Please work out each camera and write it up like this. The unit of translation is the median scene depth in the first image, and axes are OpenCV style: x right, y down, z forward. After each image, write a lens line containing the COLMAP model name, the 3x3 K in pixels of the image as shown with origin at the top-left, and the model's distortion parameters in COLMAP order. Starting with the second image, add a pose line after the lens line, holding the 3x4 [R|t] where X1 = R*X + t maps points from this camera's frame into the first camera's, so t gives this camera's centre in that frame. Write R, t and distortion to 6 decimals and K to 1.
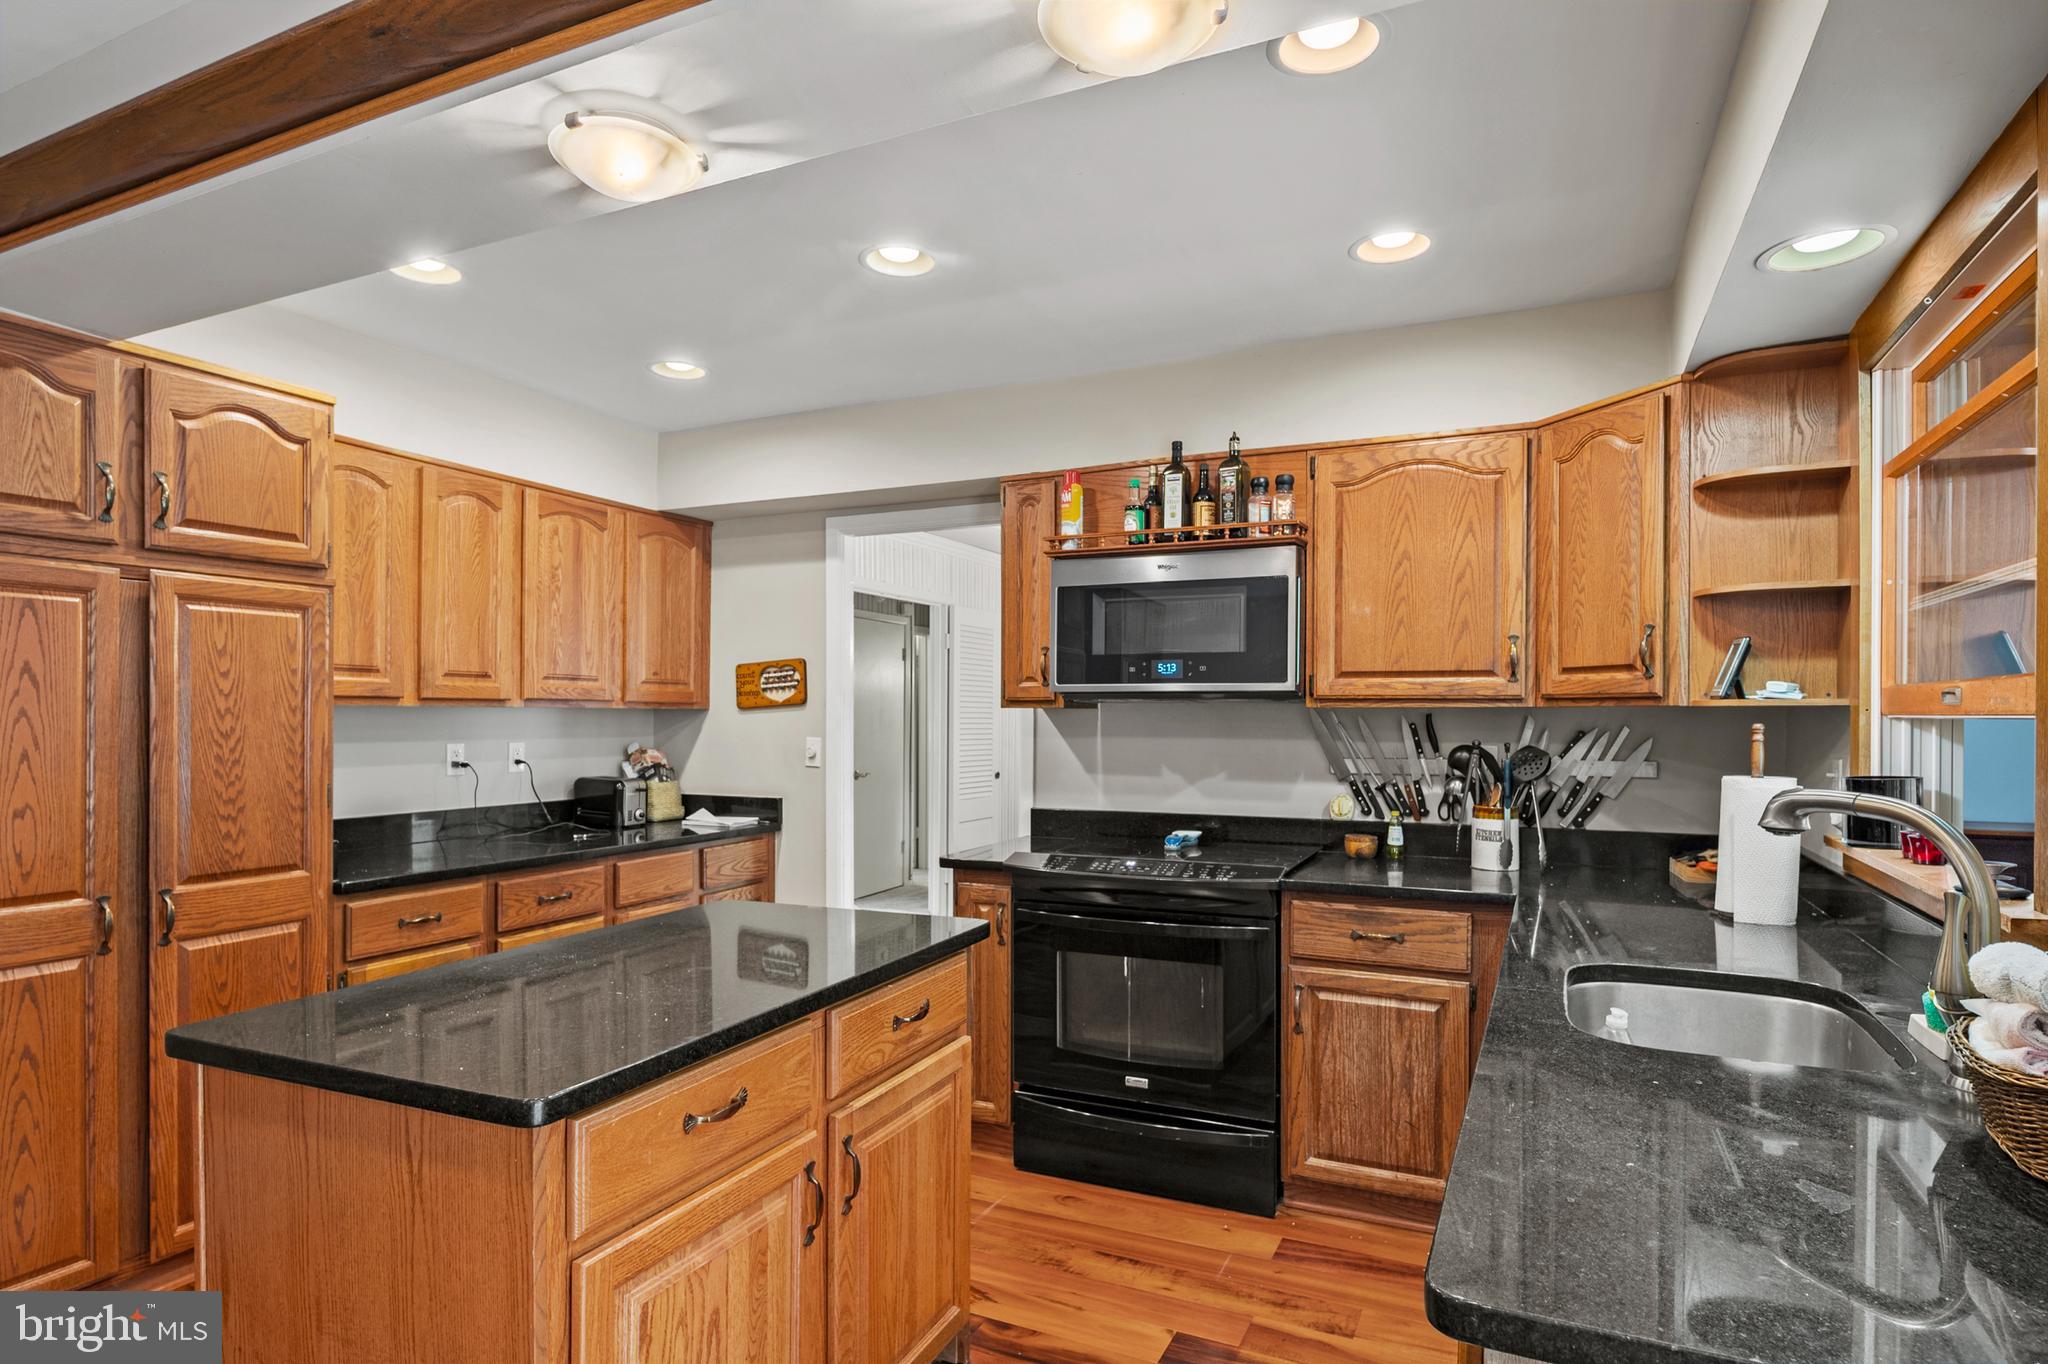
lens RADIAL K [[1110.4, 0, 1020.0], [0, 1110.4, 719.9], [0, 0, 1]] dist [-0.005012, -0.001995]
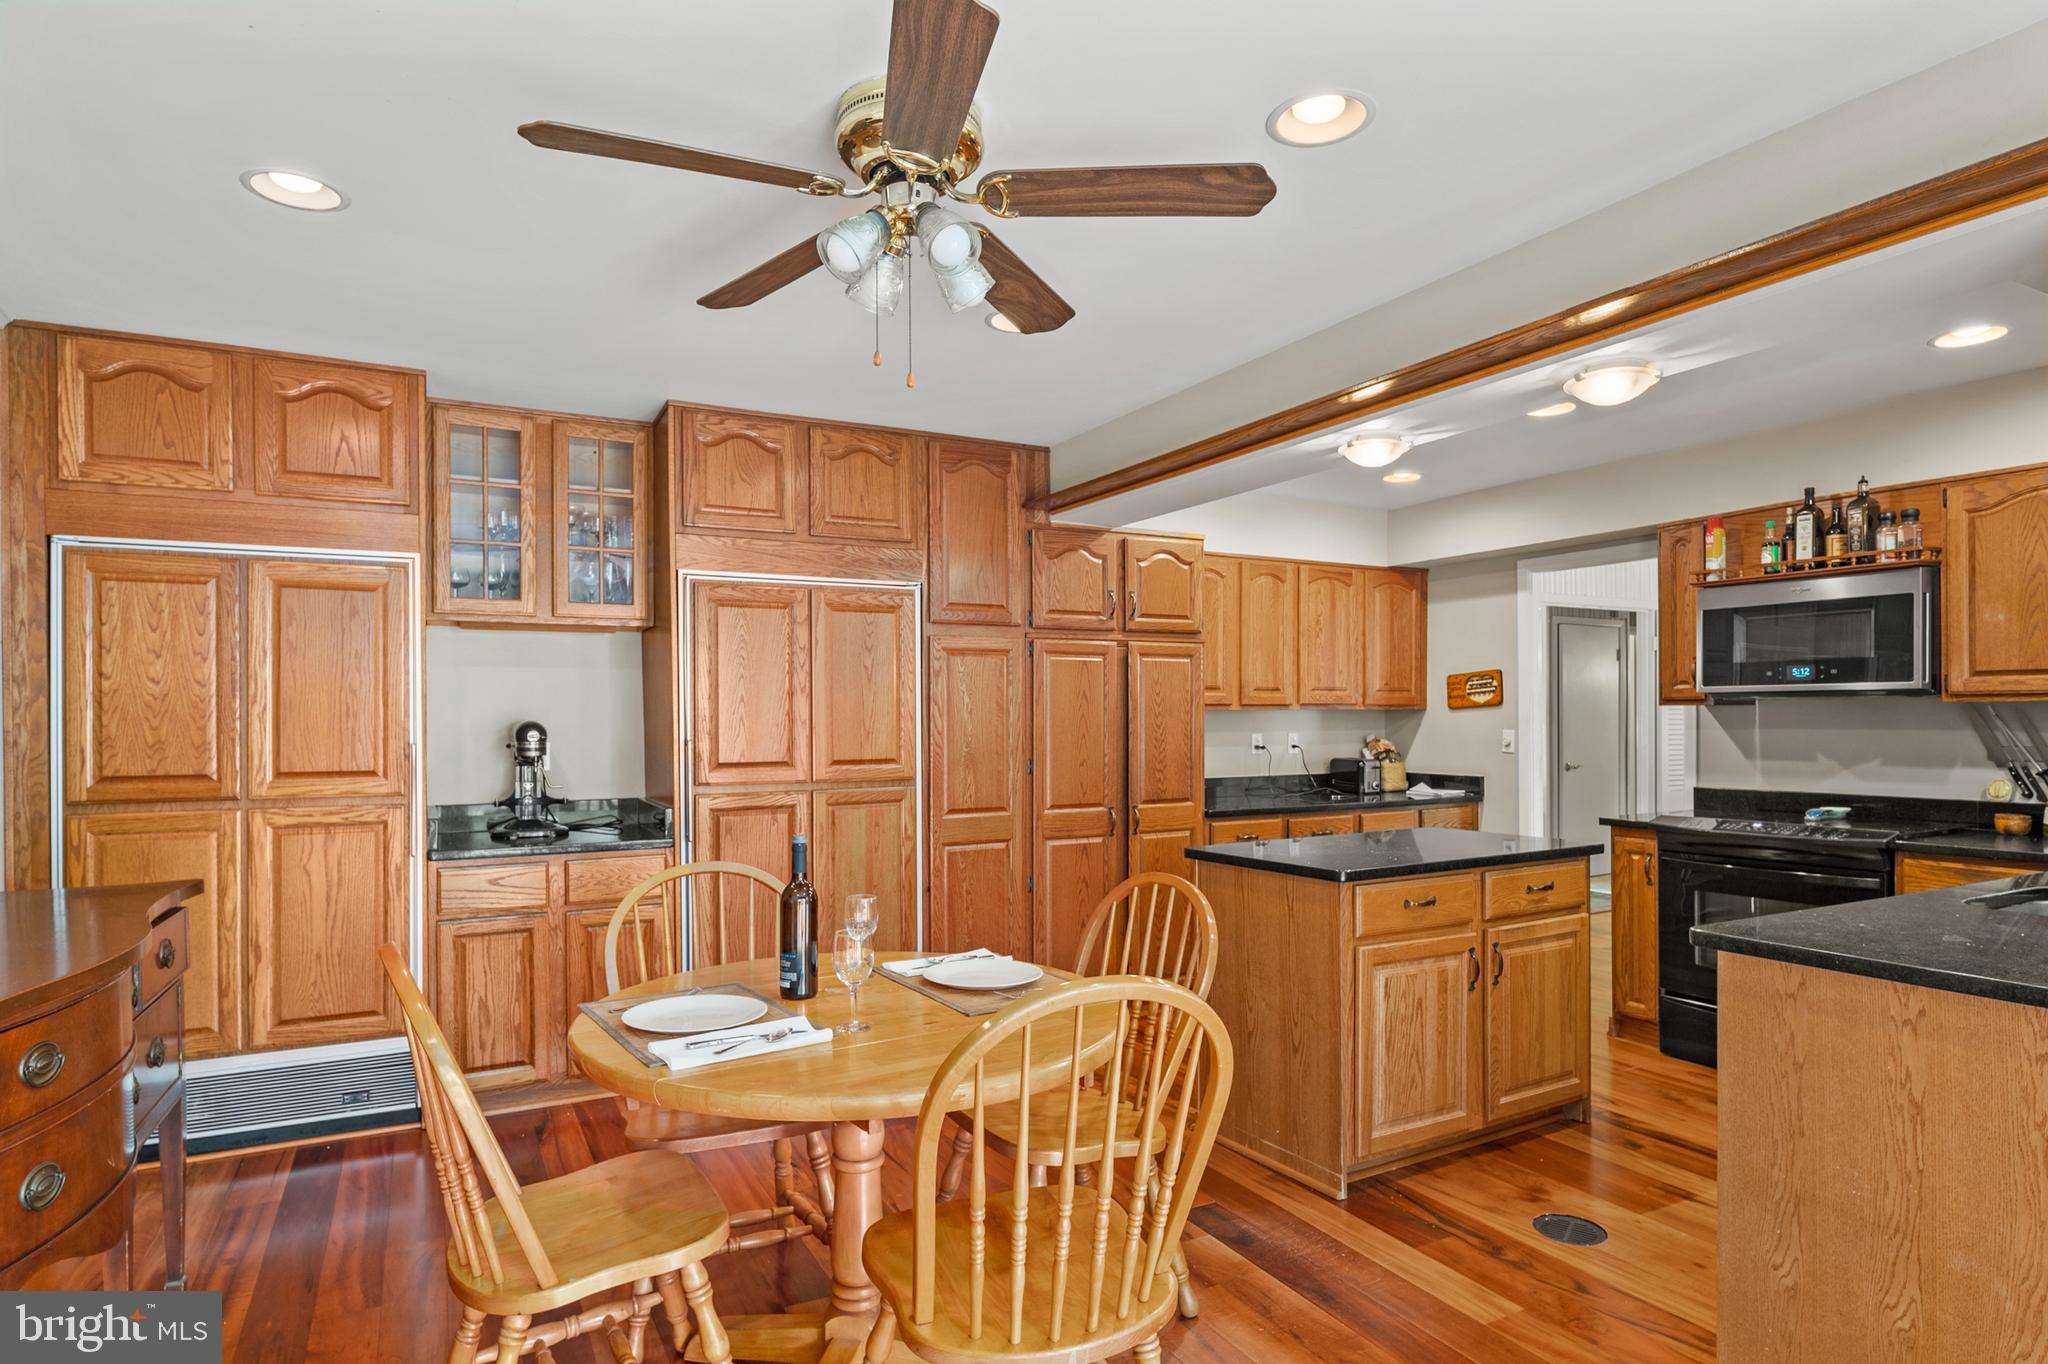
lens RADIAL K [[1110.4, 0, 1018.6], [0, 1110.4, 722.6], [0, 0, 1]] dist [-0.005012, -0.001995]
pose [[0.805195, -0.004758, -0.592991, 0.164497], [0.006352, 0.999980, 0.000602, 0.003640], [0.592976, -0.004252, 0.805209, -0.519084]]
